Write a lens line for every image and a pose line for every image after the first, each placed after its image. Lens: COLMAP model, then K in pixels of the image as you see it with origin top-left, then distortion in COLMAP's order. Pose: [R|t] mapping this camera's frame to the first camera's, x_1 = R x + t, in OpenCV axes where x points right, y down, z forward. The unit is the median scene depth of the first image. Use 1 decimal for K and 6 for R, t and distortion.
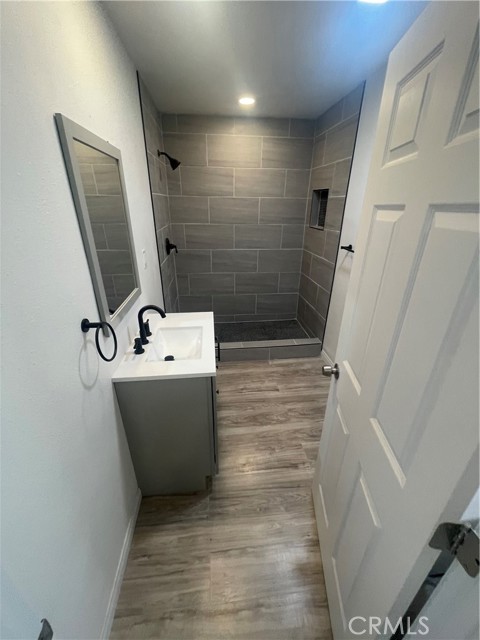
lens RADIAL K [[259.4, 0, 240.0], [0, 259.4, 320.0], [0, 0, 1]] dist [-0.001092, -0.001025]
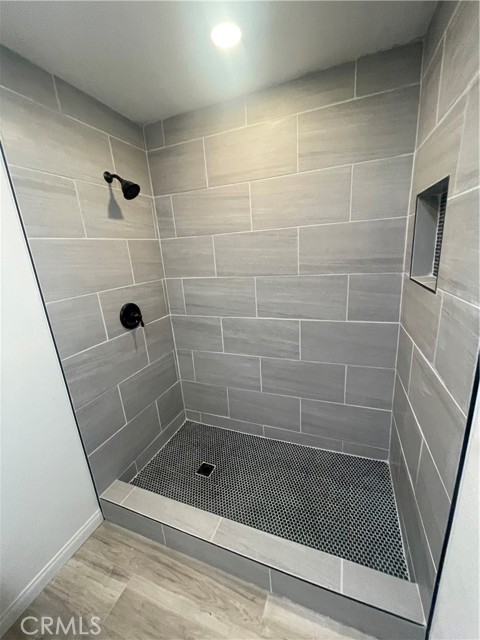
lens RADIAL K [[259.4, 0, 240.0], [0, 259.4, 320.0], [0, 0, 1]] dist [-0.001092, -0.001025]
pose [[0.882955, 0.053077, -0.466447, 0.225389], [-0.119941, 0.986118, -0.114830, -0.210641], [0.453877, 0.157336, 0.877064, 0.512314]]
